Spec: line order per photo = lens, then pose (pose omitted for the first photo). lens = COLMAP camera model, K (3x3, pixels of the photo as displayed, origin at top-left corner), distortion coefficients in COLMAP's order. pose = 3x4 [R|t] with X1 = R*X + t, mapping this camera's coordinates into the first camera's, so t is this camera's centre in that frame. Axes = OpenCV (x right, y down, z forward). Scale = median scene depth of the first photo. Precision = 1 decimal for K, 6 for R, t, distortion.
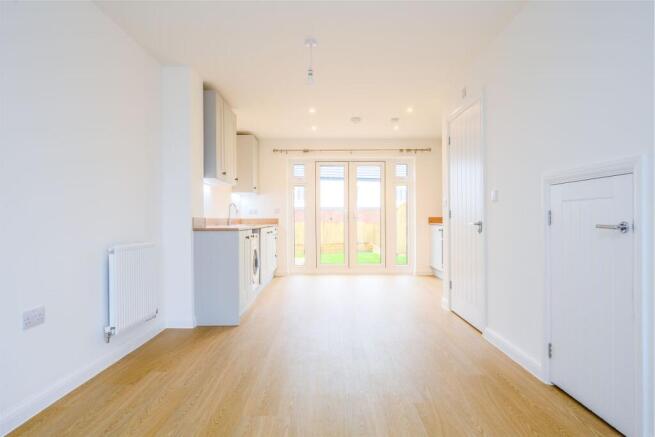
lens RADIAL K [[385.8, 0, 327.5], [0, 385.8, 218.5], [0, 0, 1]] dist [0.000582, -0.000122]
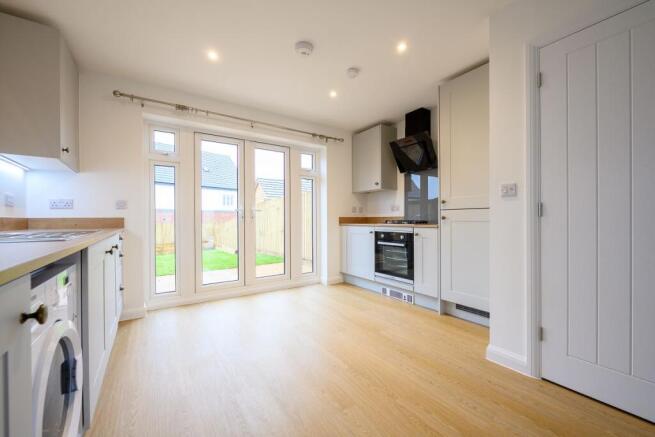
lens RADIAL K [[260.4, 0, 325.5], [0, 260.4, 219.7], [0, 0, 1]] dist [-0.000898, -0.000072]
pose [[0.830064, -0.000655, 0.557668, -0.095471], [-0.000424, 0.999998, 0.001804, 0.001823], [-0.557669, -0.001734, 0.830062, 0.522977]]
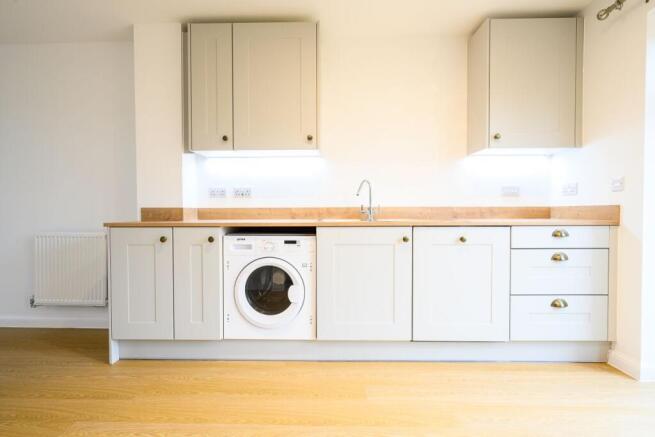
lens RADIAL K [[333.8, 0, 327.5], [0, 333.8, 218.5], [0, 0, 1]] dist [0.001022, 0.000075]
pose [[-0.025708, 0.032926, -0.999127, 0.181984], [0.006639, 0.999441, 0.032765, 0.000280], [0.999647, -0.005791, -0.025912, 0.743161]]
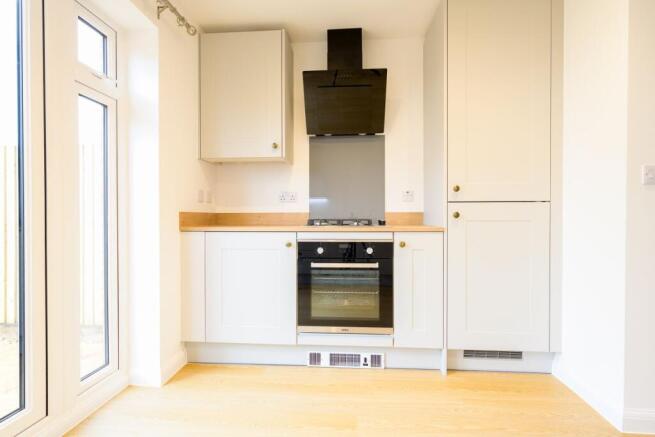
lens RADIAL K [[333.8, 0, 327.5], [0, 333.8, 218.5], [0, 0, 1]] dist [0.001022, 0.000075]
pose [[0.080124, -0.005721, 0.996768, -0.045981], [-0.000203, 0.999983, 0.005756, 0.001080], [-0.996785, -0.000663, 0.080122, 0.832175]]
